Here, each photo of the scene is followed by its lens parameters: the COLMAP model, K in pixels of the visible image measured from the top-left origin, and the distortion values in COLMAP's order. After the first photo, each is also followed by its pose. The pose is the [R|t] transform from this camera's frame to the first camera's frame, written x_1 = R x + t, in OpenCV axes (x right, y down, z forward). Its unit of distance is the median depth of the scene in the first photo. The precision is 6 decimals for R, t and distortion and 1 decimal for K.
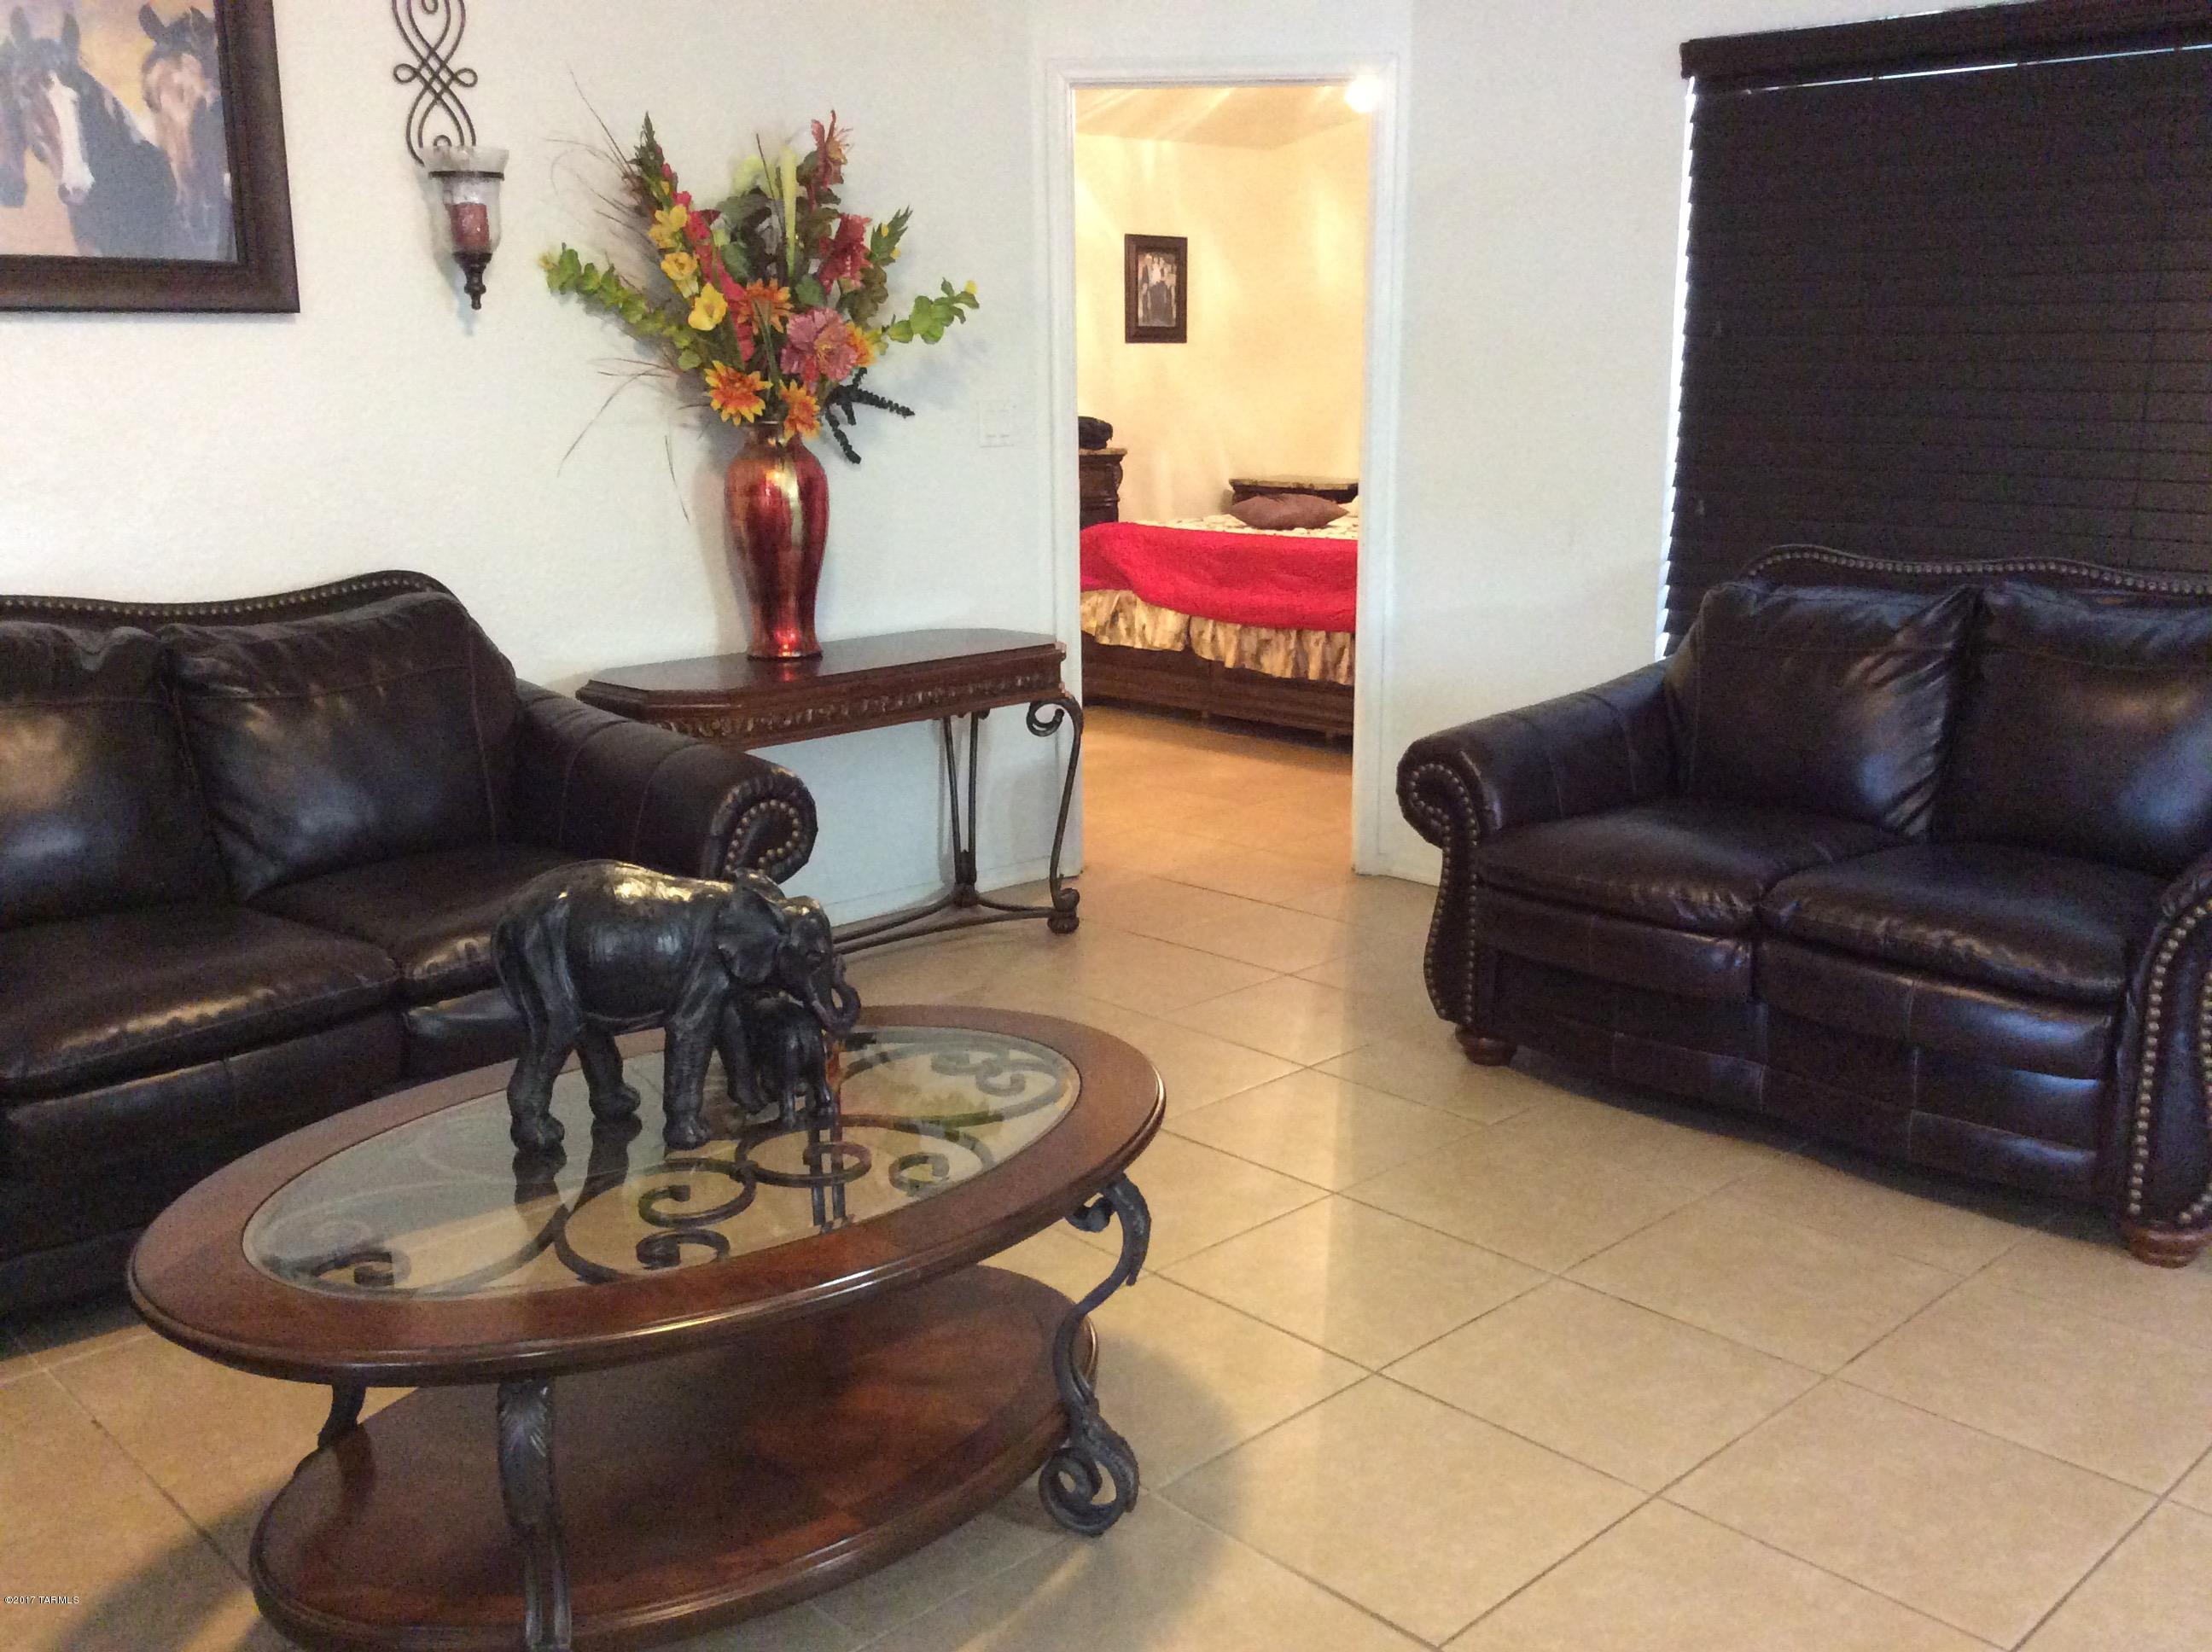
lens RADIAL K [[2027.5, 0, 1103.0], [0, 2027.5, 846.3], [0, 0, 1]] dist [0.017915, 0.000000]
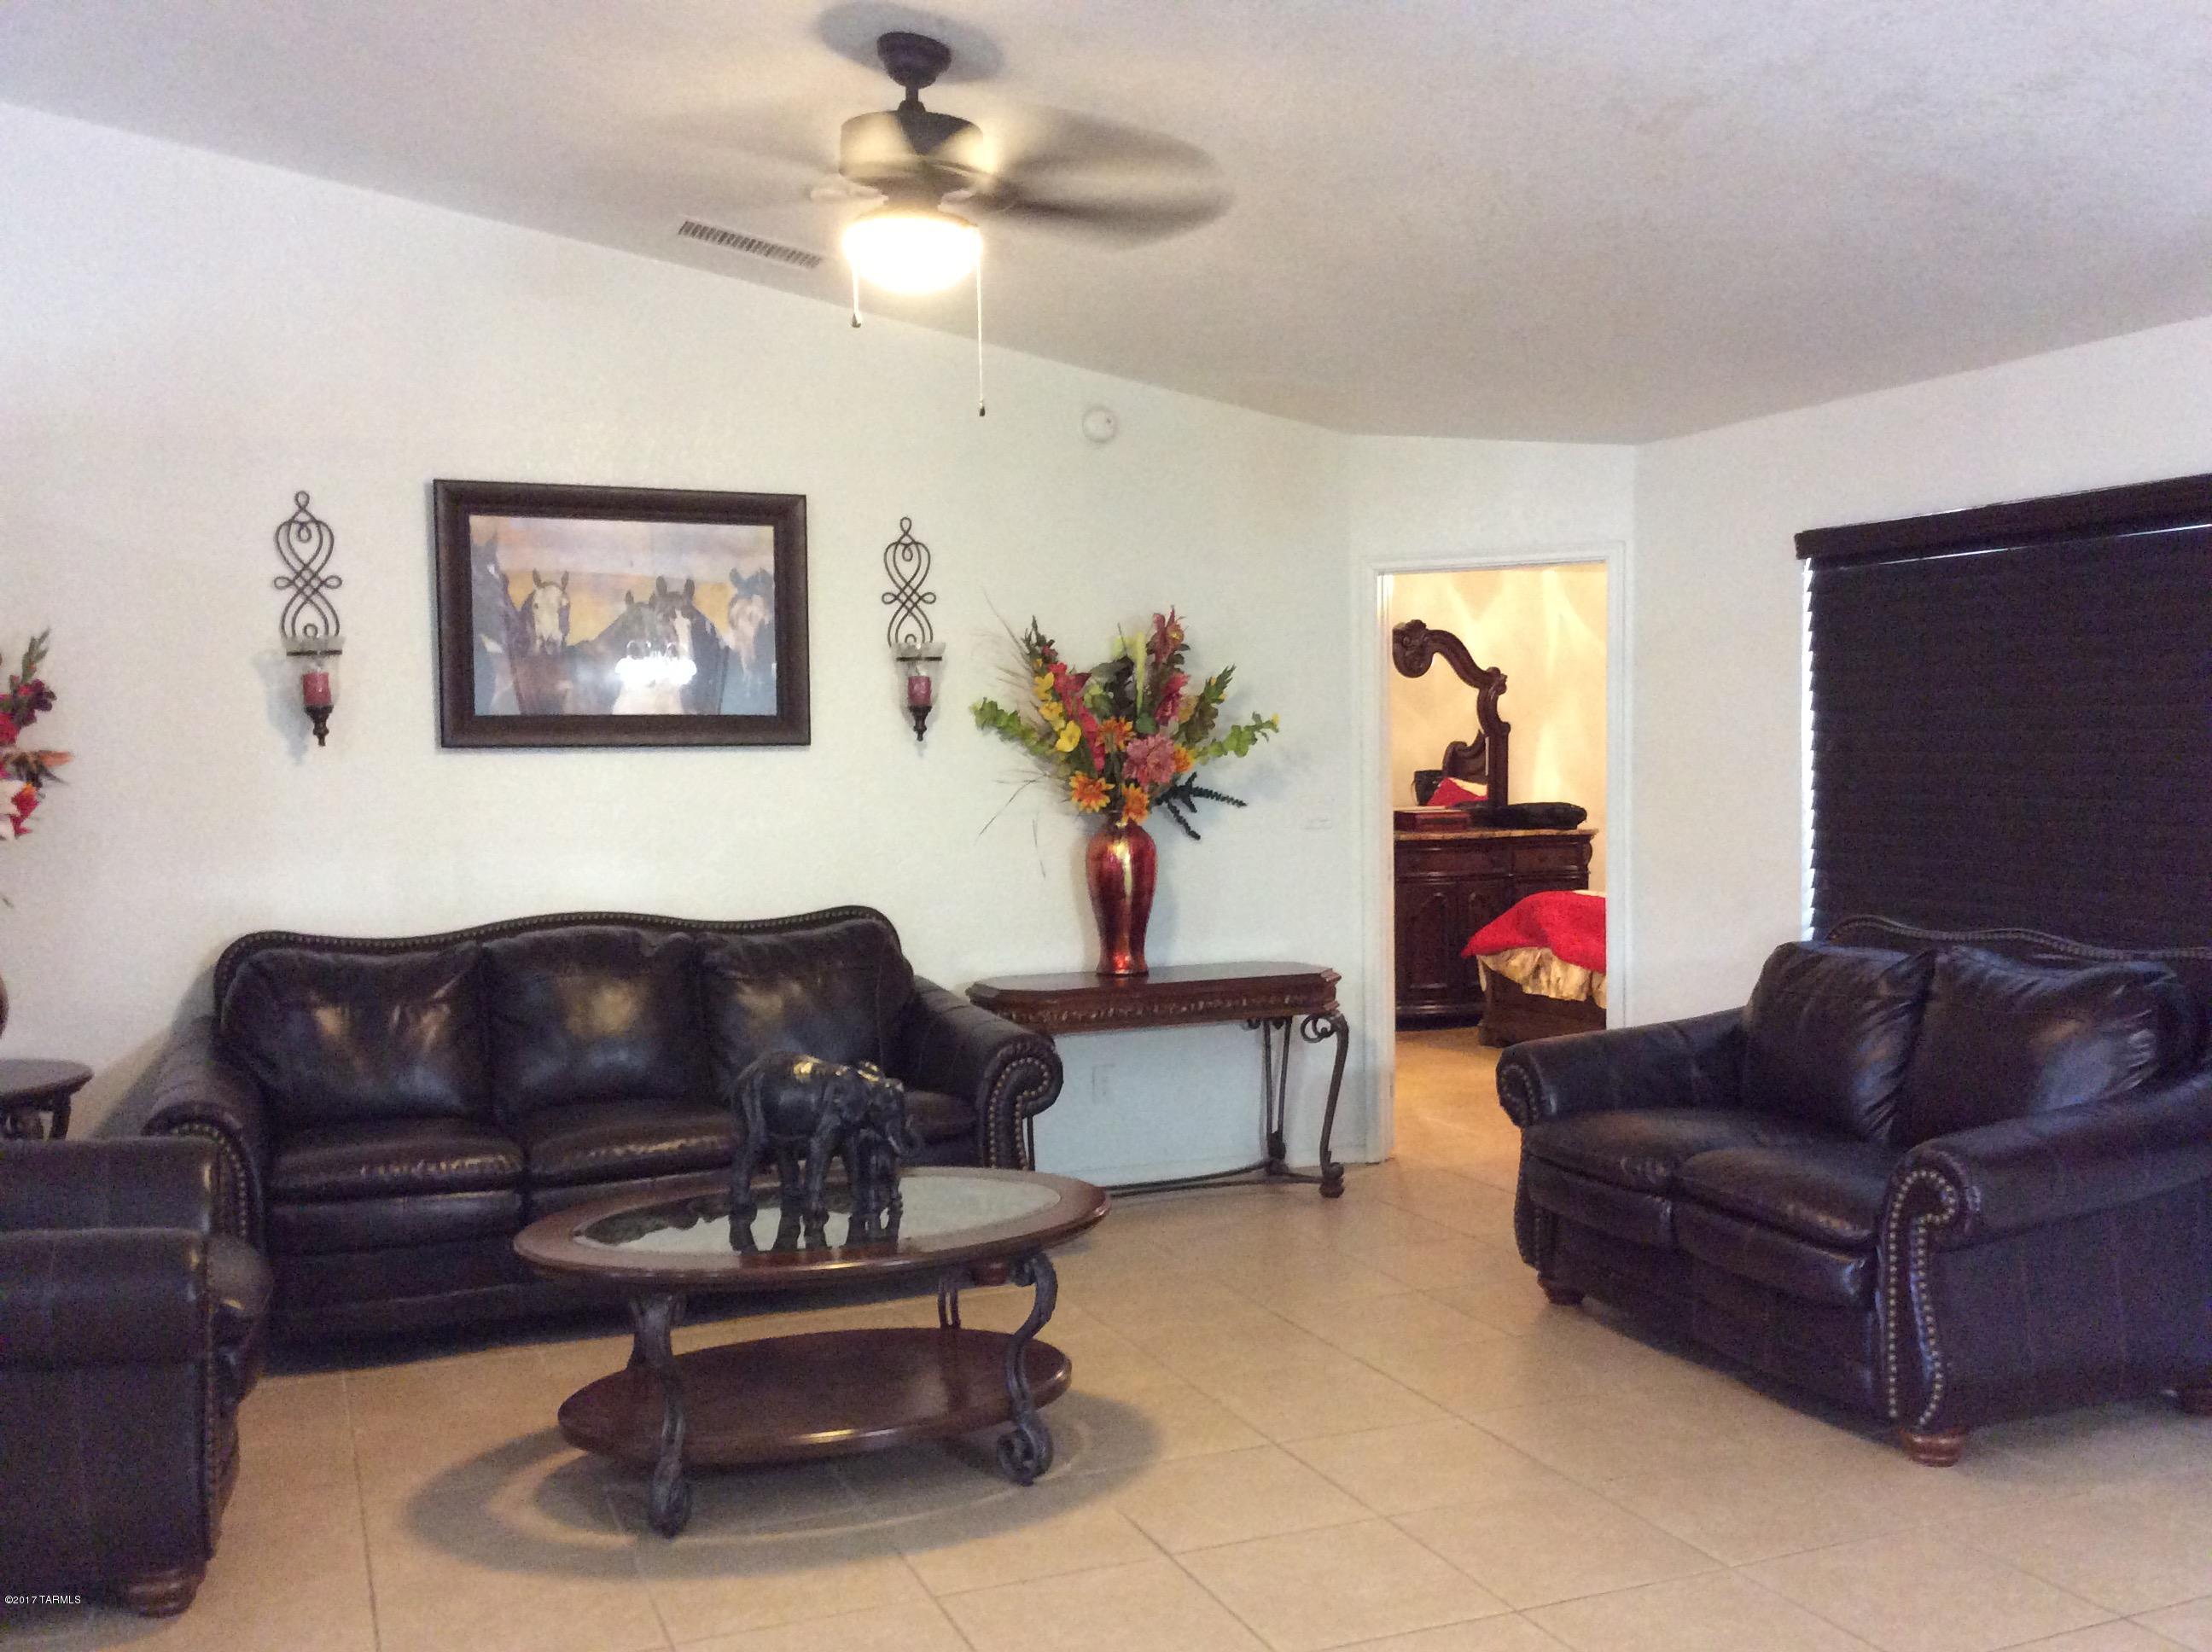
lens RADIAL K [[2027.5, 0, 1110.5], [0, 2027.5, 814.9], [0, 0, 1]] dist [0.017915, 0.000000]
pose [[0.930078, 0.009174, -0.367248, 0.374789], [-0.080937, 0.980241, -0.180493, 0.056428], [0.358335, 0.197596, 0.912443, -0.331048]]
